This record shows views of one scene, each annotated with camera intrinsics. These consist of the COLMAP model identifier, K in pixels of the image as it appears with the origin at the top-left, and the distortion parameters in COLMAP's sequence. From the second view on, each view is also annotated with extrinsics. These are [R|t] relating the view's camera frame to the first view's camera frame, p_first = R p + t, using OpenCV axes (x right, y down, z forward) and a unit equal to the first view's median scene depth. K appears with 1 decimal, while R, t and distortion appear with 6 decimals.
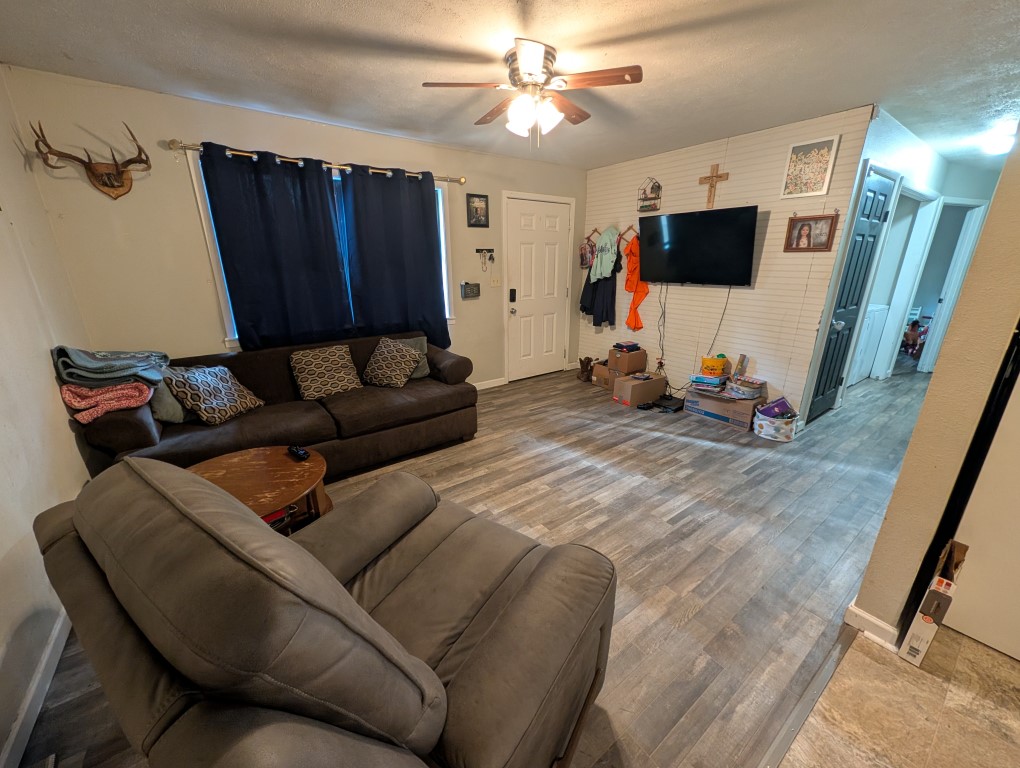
lens RADIAL K [[392.1, 0, 510.0], [0, 392.1, 384.0], [0, 0, 1]] dist [-0.000013, 0.000113]
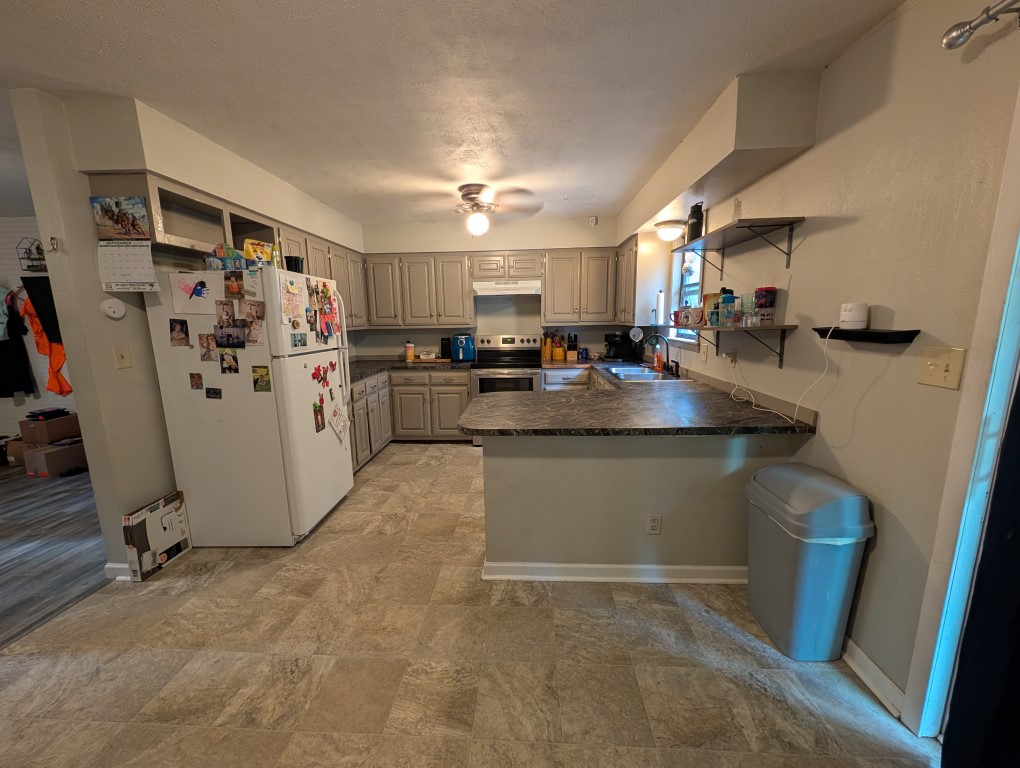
lens RADIAL K [[392.1, 0, 510.0], [0, 392.1, 384.0], [0, 0, 1]] dist [-0.000013, 0.000113]
pose [[0.632114, -0.140777, 0.761980, 0.292461], [0.247100, 0.968640, -0.026028, 0.123593], [-0.734420, 0.204738, 0.647078, -0.376283]]
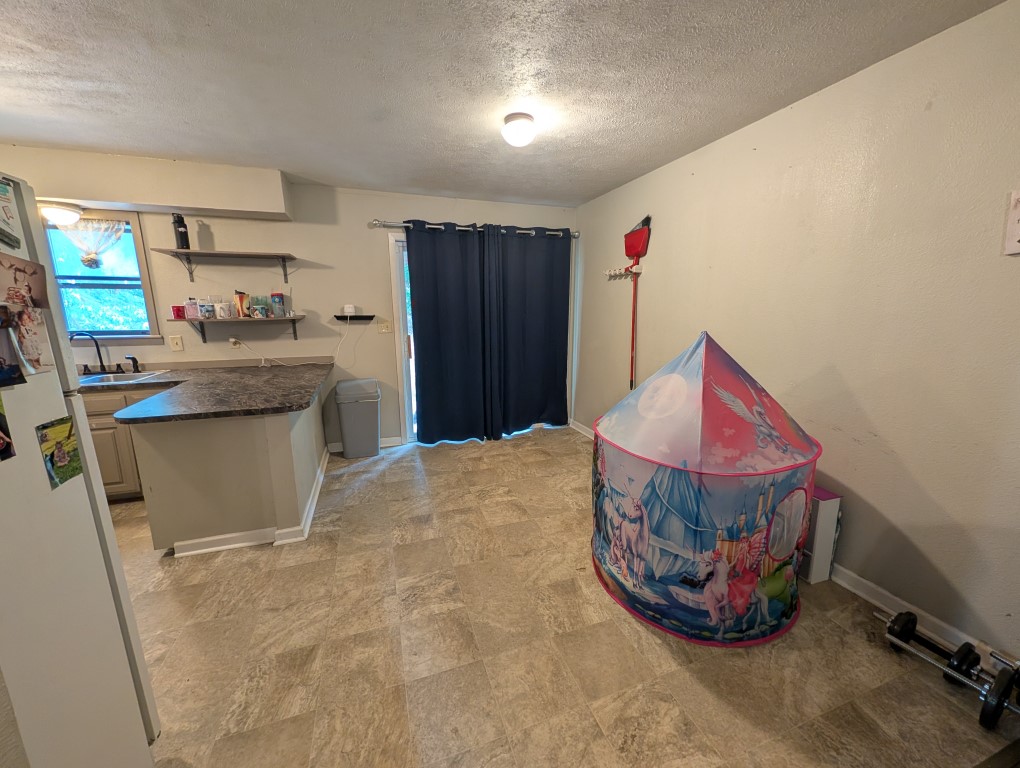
lens RADIAL K [[392.1, 0, 510.0], [0, 392.1, 384.0], [0, 0, 1]] dist [-0.000013, 0.000113]
pose [[-0.957876, -0.051575, 0.282513, 0.185164], [0.089712, 0.880773, 0.464964, -0.089223], [-0.272810, 0.470723, -0.839044, 0.298780]]
